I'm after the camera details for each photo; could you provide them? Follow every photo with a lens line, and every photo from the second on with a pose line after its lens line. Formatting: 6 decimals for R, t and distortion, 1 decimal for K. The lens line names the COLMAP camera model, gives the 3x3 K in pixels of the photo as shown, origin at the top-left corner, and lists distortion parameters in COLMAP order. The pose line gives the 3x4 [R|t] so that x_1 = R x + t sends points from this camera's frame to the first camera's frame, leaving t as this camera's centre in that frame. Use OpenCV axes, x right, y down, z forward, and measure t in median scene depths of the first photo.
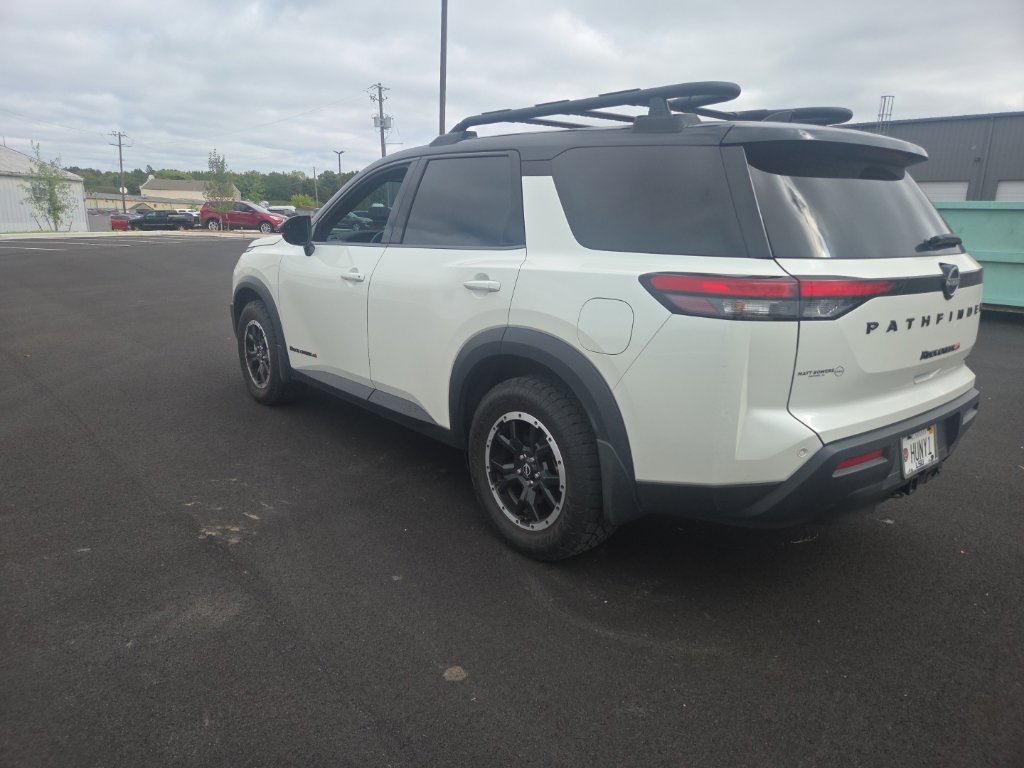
lens RADIAL K [[681.8, 0, 493.5], [0, 681.8, 386.4], [0, 0, 1]] dist [0.075820, -0.063635]
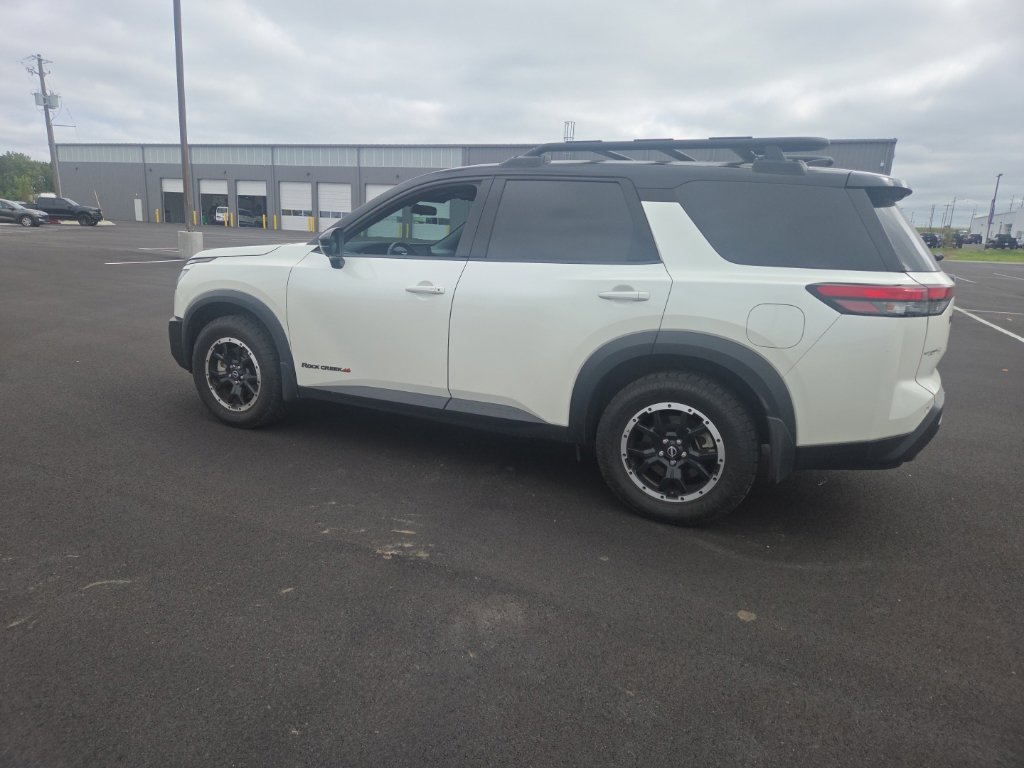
lens RADIAL K [[681.8, 0, 493.5], [0, 681.8, 386.4], [0, 0, 1]] dist [0.075820, -0.063635]
pose [[0.914673, -0.076094, 0.396967, -0.688525], [0.077076, 0.996934, 0.013507, -0.028946], [-0.396778, 0.018242, 0.917733, 0.036702]]
